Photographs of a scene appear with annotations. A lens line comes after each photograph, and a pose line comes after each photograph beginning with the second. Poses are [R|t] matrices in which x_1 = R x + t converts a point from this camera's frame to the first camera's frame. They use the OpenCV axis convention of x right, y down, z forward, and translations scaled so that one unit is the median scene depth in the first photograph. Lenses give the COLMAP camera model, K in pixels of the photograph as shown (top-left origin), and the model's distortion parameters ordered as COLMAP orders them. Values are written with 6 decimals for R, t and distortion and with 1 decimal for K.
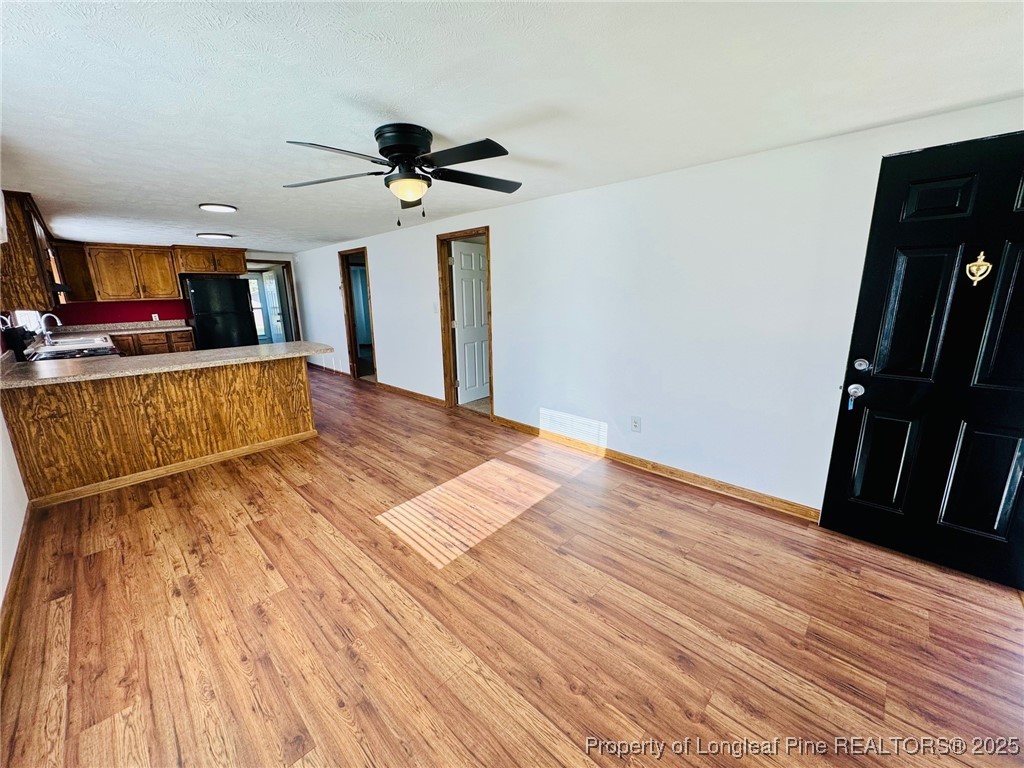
lens RADIAL K [[406.8, 0, 512.2], [0, 406.8, 383.1], [0, 0, 1]] dist [-0.003105, 0.000200]
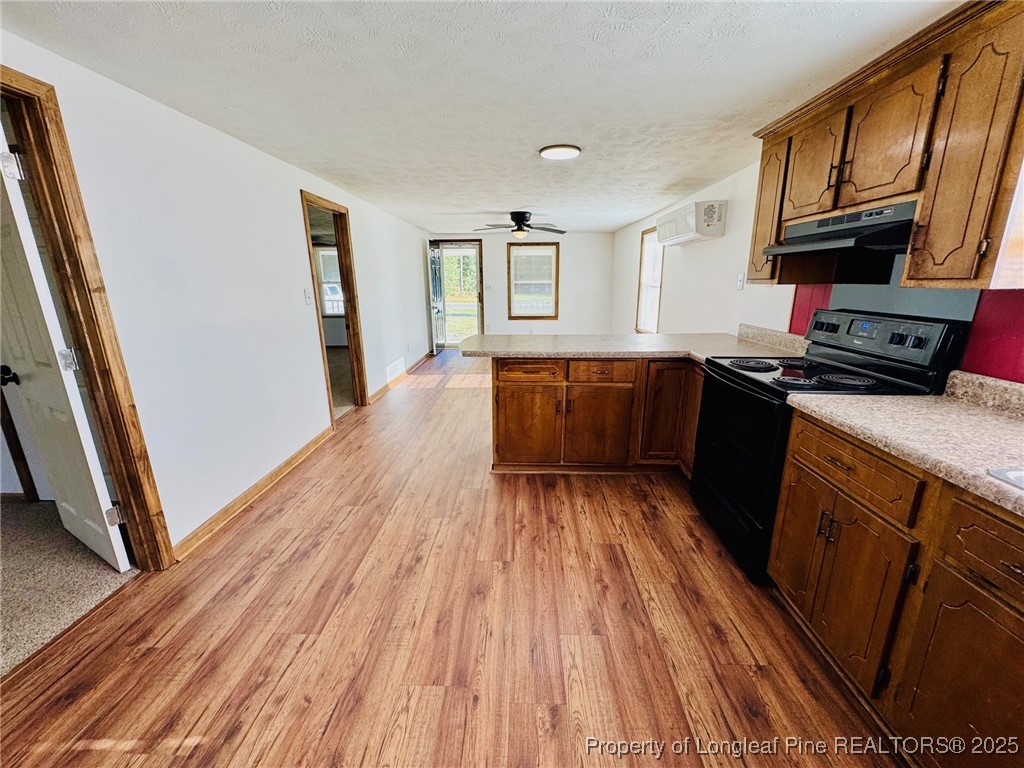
lens RADIAL K [[406.8, 0, 512.2], [0, 406.8, 384.8], [0, 0, 1]] dist [-0.003105, 0.000200]
pose [[-0.675912, -0.166545, 0.717917, -1.320401], [0.180453, 0.907079, 0.380322, -0.354999], [-0.714548, 0.386615, -0.583052, 1.727656]]
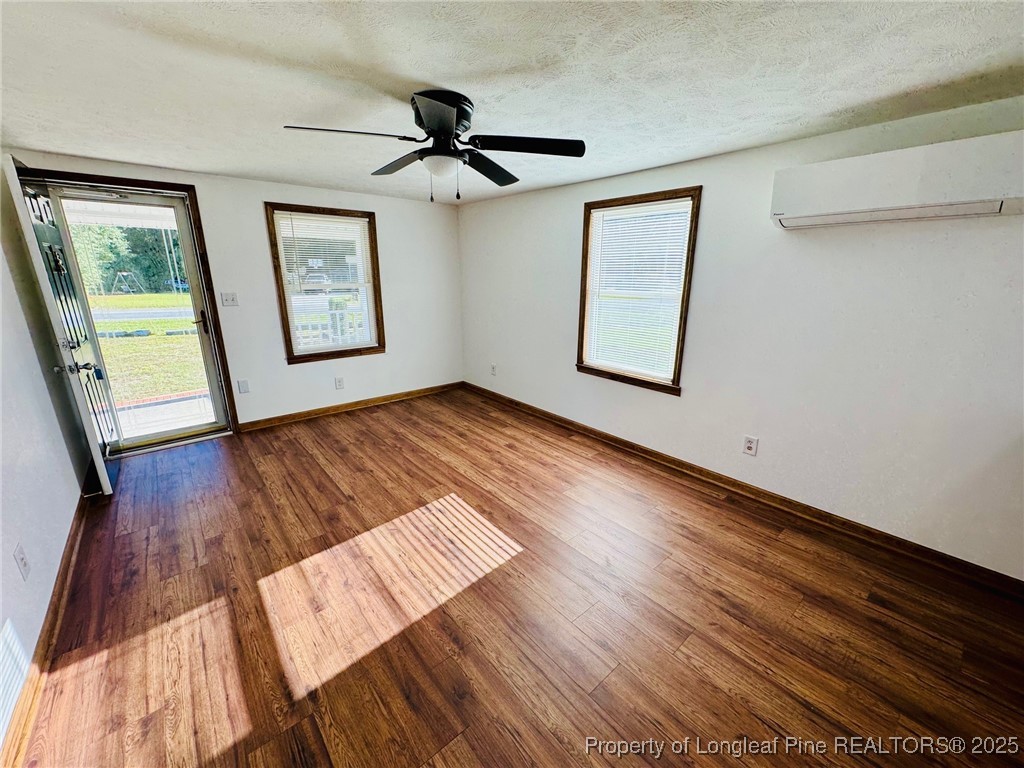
lens RADIAL K [[406.8, 0, 511.8], [0, 406.8, 386.3], [0, 0, 1]] dist [-0.003105, 0.000200]
pose [[-0.995772, -0.015903, 0.090470, -0.297645], [0.029146, 0.879303, 0.475370, -0.278705], [-0.087110, 0.475997, -0.875122, 1.212365]]
